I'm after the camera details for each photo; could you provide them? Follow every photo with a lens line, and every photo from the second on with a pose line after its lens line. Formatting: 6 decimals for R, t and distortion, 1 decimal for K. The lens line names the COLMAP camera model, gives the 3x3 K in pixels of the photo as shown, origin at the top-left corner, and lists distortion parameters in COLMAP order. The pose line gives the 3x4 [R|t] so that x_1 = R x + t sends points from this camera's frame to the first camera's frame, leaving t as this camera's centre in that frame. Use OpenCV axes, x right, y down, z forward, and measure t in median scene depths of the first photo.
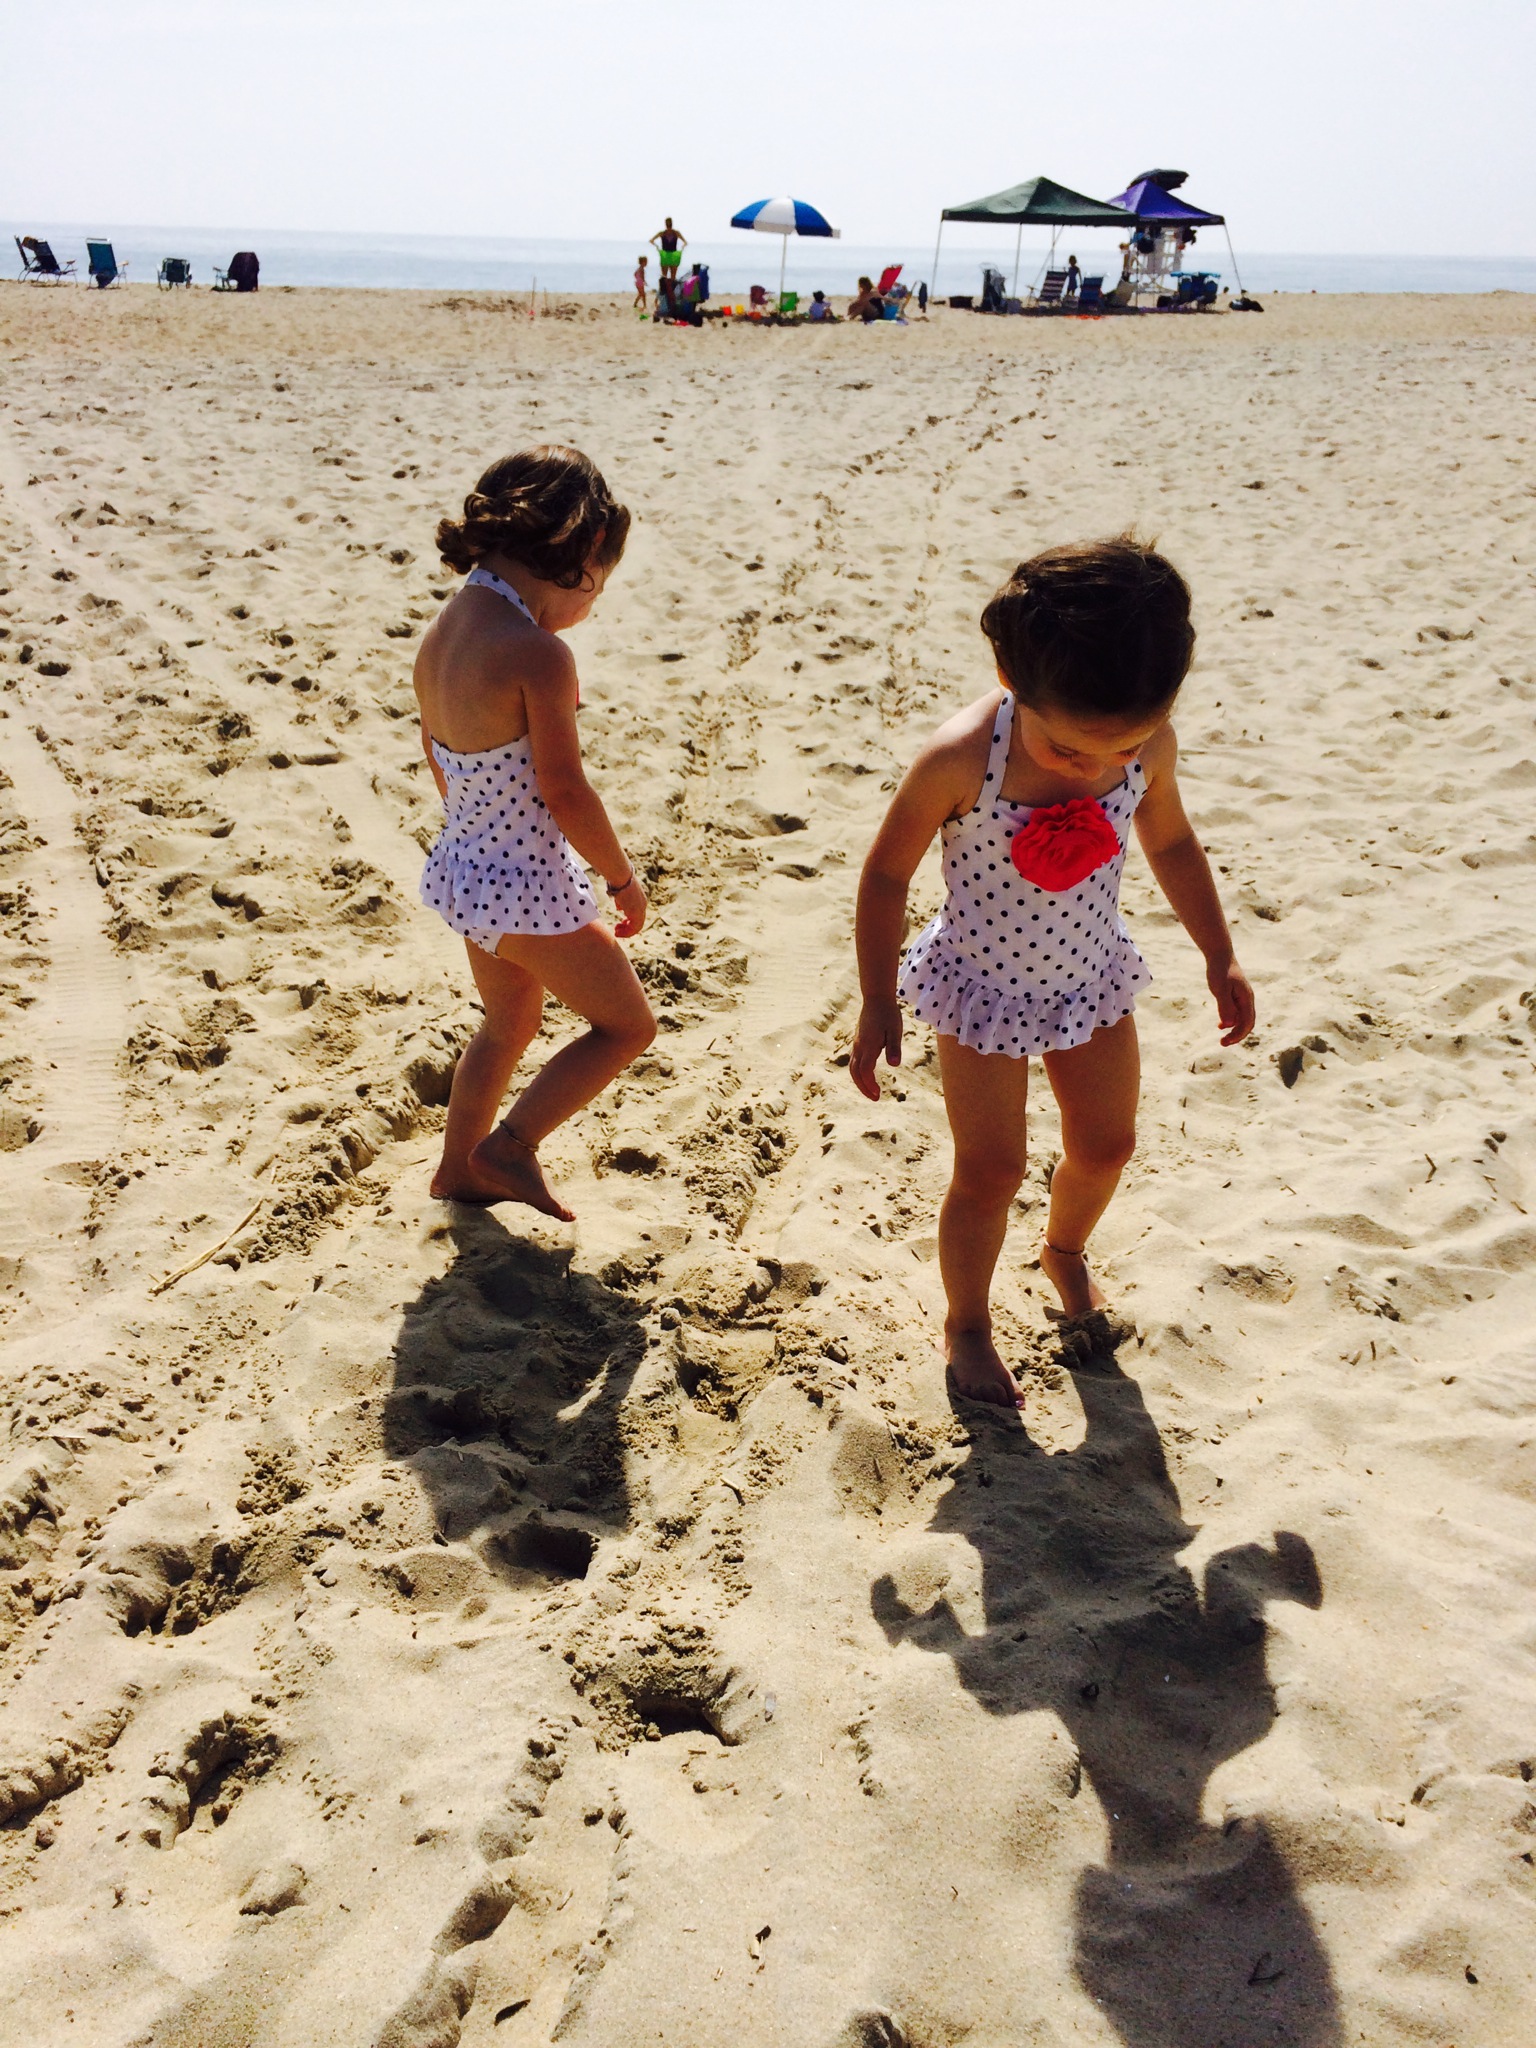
lens RADIAL K [[1758.9, 0, 768.0], [0, 1758.9, 1024.0], [0, 0, 1]] dist [0.061552, -0.100696]
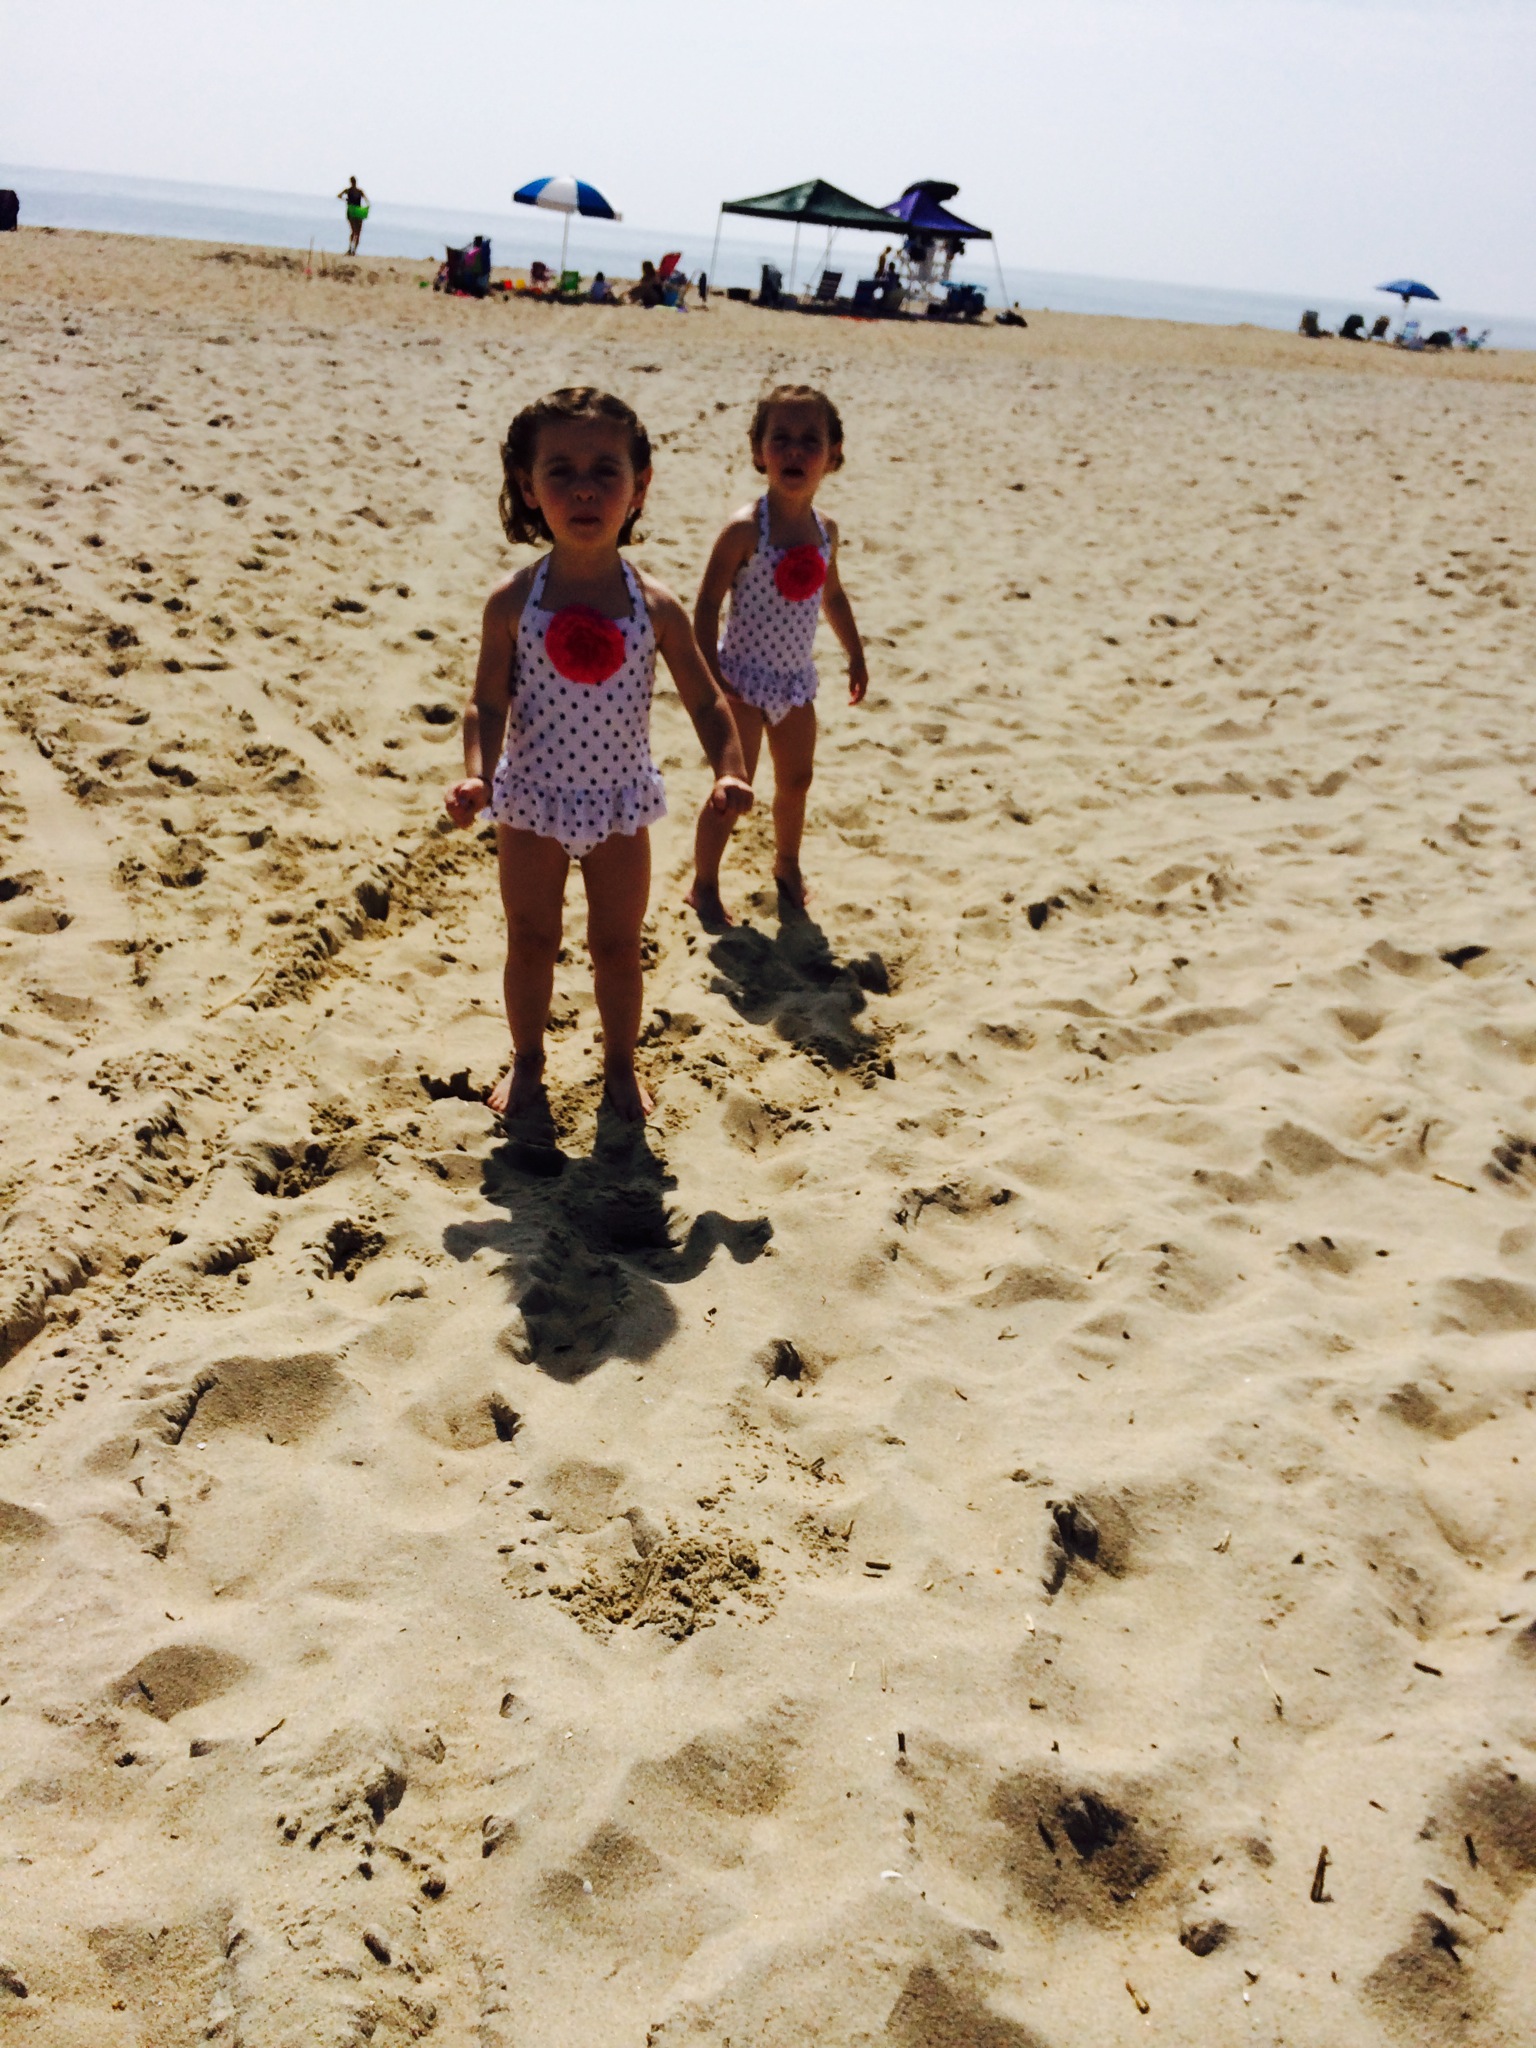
lens RADIAL K [[1768.6, 0, 768.0], [0, 1768.6, 1024.0], [0, 0, 1]] dist [0.008809, -0.055931]
pose [[0.990448, 0.022313, 0.136069, -0.042281], [-0.023458, 0.999702, 0.006813, 0.053891], [-0.135876, -0.009940, 0.990676, -0.147263]]
